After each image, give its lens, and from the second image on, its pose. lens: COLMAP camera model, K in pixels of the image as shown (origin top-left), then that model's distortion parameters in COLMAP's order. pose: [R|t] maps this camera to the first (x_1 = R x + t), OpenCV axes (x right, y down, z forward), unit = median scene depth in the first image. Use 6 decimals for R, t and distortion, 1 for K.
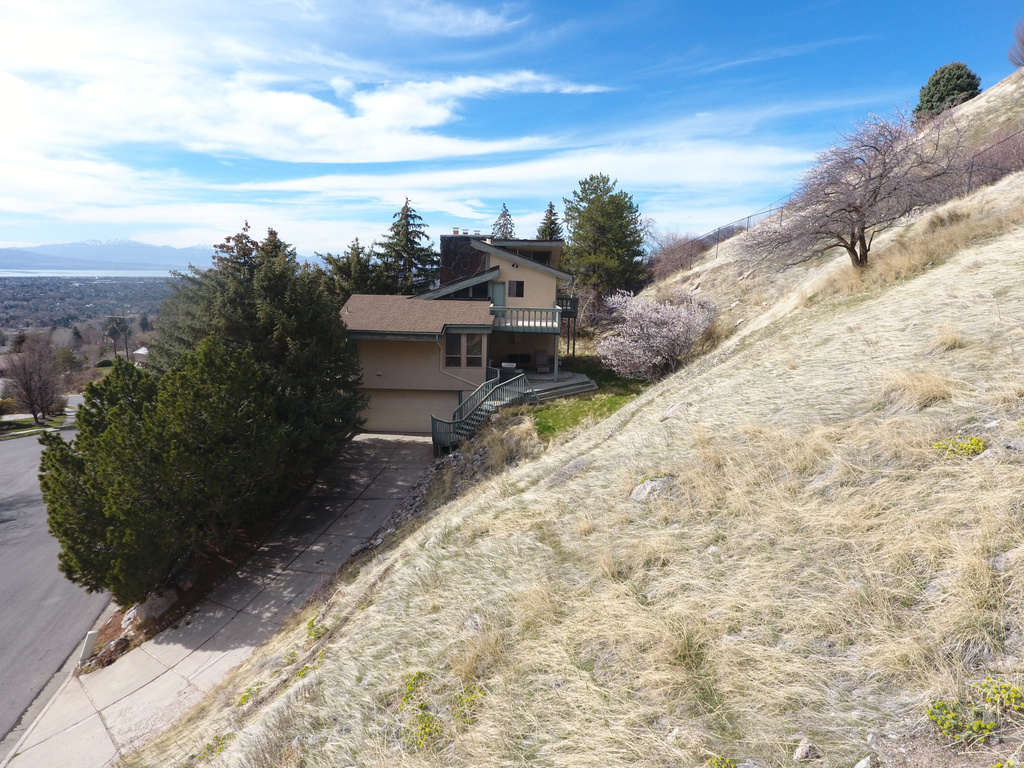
lens RADIAL K [[599.4, 0, 510.1], [0, 599.4, 385.0], [0, 0, 1]] dist [-0.001349, -0.001343]
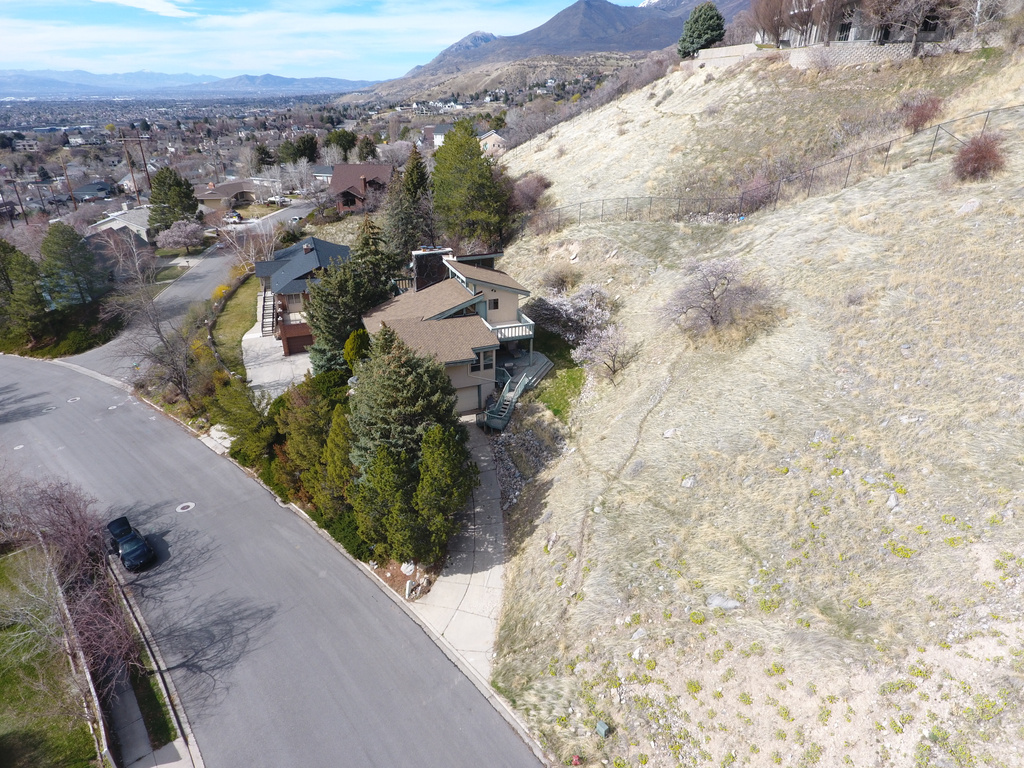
lens RADIAL K [[599.4, 0, 508.5], [0, 599.4, 388.7], [0, 0, 1]] dist [-0.001349, -0.001343]
pose [[0.925461, -0.183930, 0.331198, -0.945119], [0.083406, 0.951705, 0.295467, -0.772050], [-0.369548, -0.245819, 0.896107, -0.769858]]
